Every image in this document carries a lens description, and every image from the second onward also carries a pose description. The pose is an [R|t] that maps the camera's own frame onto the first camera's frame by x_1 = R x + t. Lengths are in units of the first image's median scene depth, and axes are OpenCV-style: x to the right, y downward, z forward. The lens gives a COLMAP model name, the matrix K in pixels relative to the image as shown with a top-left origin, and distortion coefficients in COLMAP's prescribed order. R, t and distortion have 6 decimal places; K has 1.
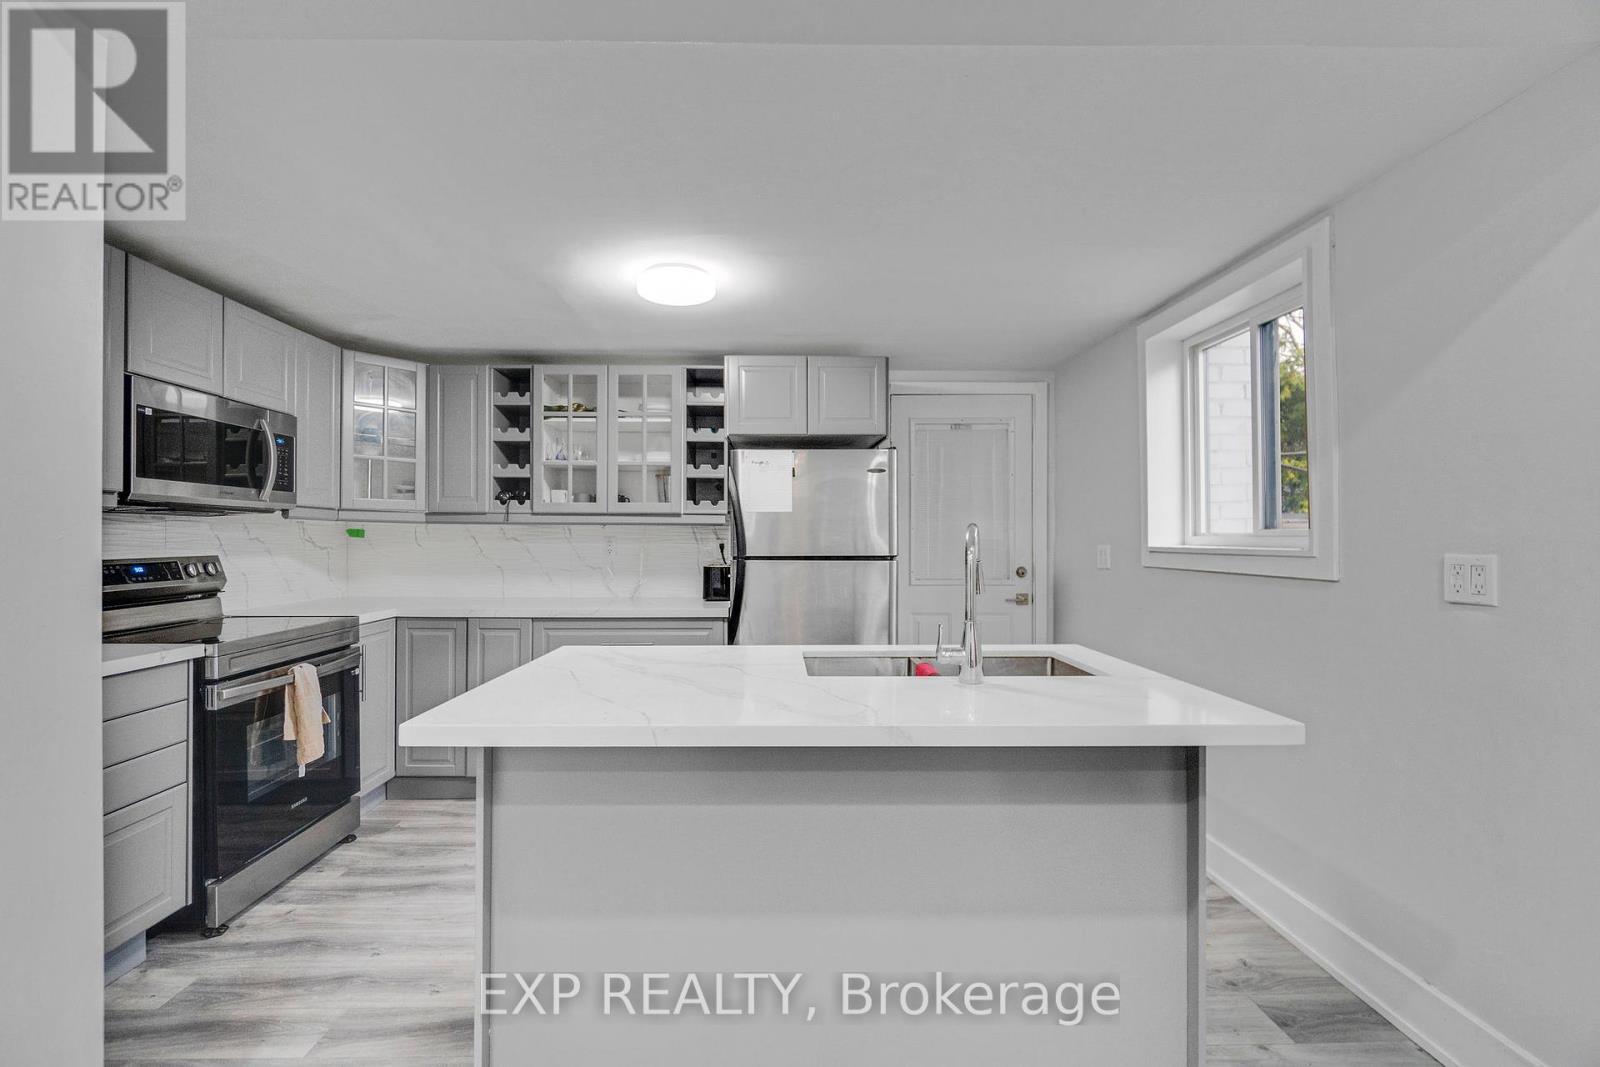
lens RADIAL K [[706.3, 0, 800.0], [0, 706.3, 533.5], [0, 0, 1]] dist [-0.001190, -0.000002]
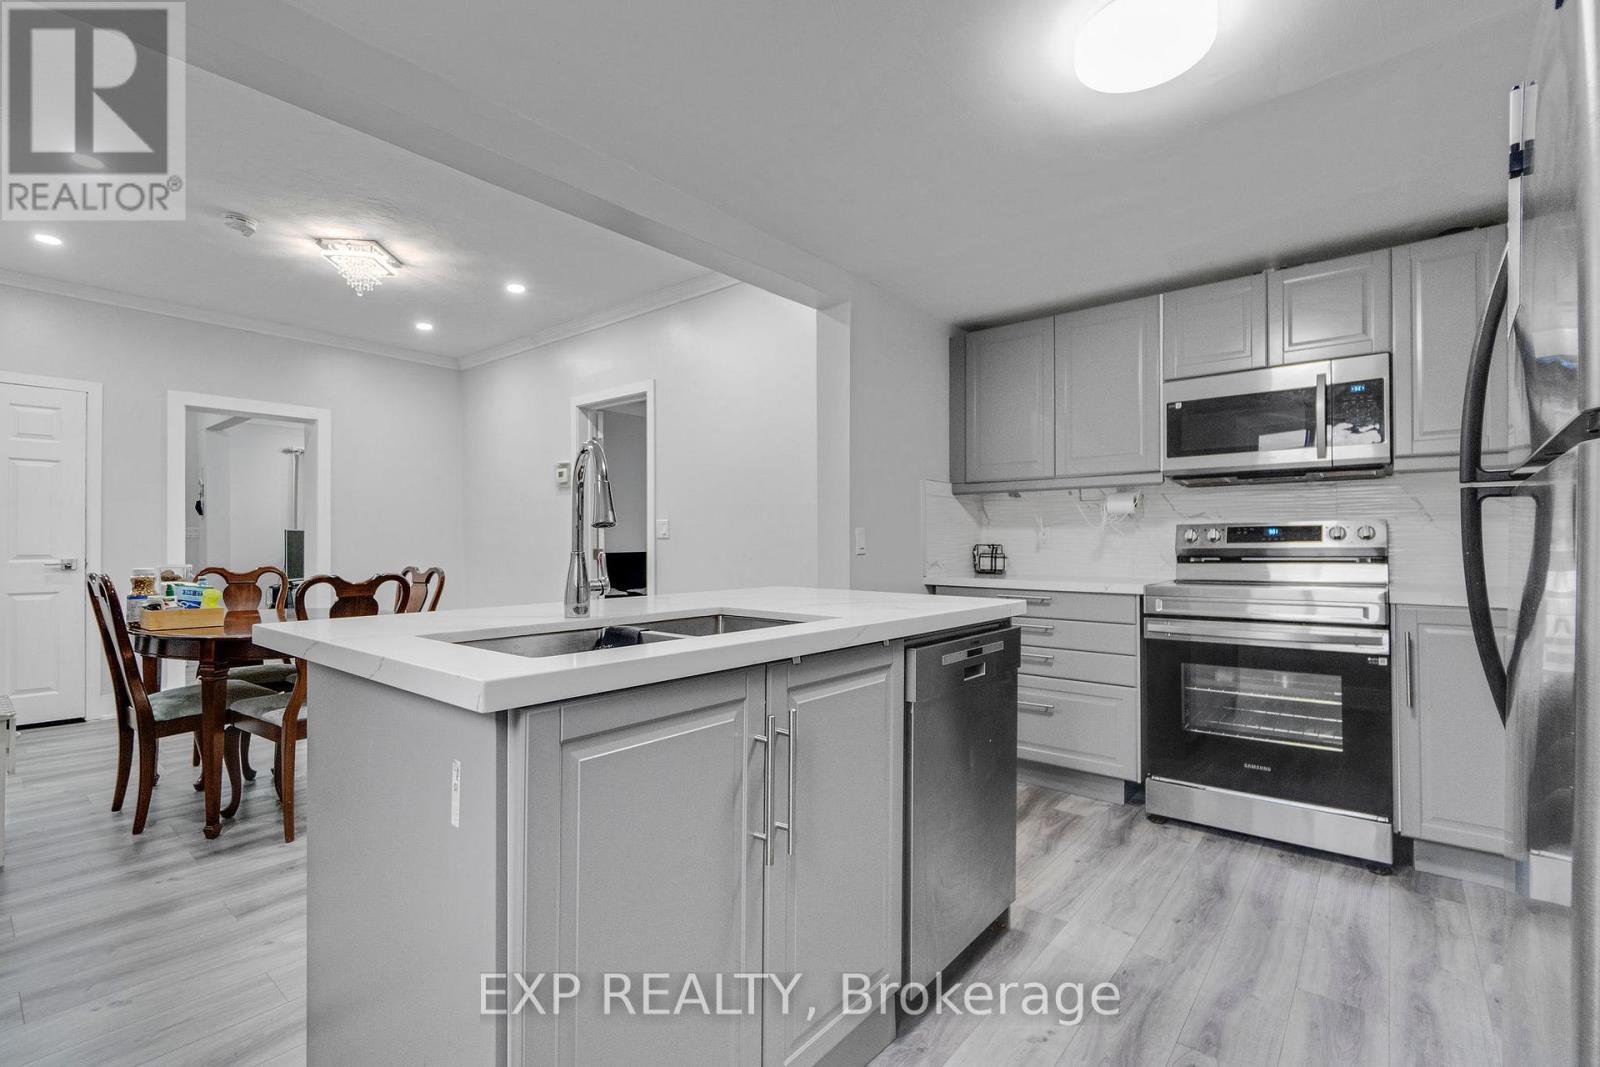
lens RADIAL K [[713.9, 0, 800.0], [0, 713.9, 533.5], [0, 0, 1]] dist [-0.000288, -0.000135]
pose [[-0.659665, -0.010417, -0.751487, 0.517940], [-0.000548, 0.999910, -0.013379, 0.079676], [0.751559, -0.008414, -0.659612, 1.334809]]
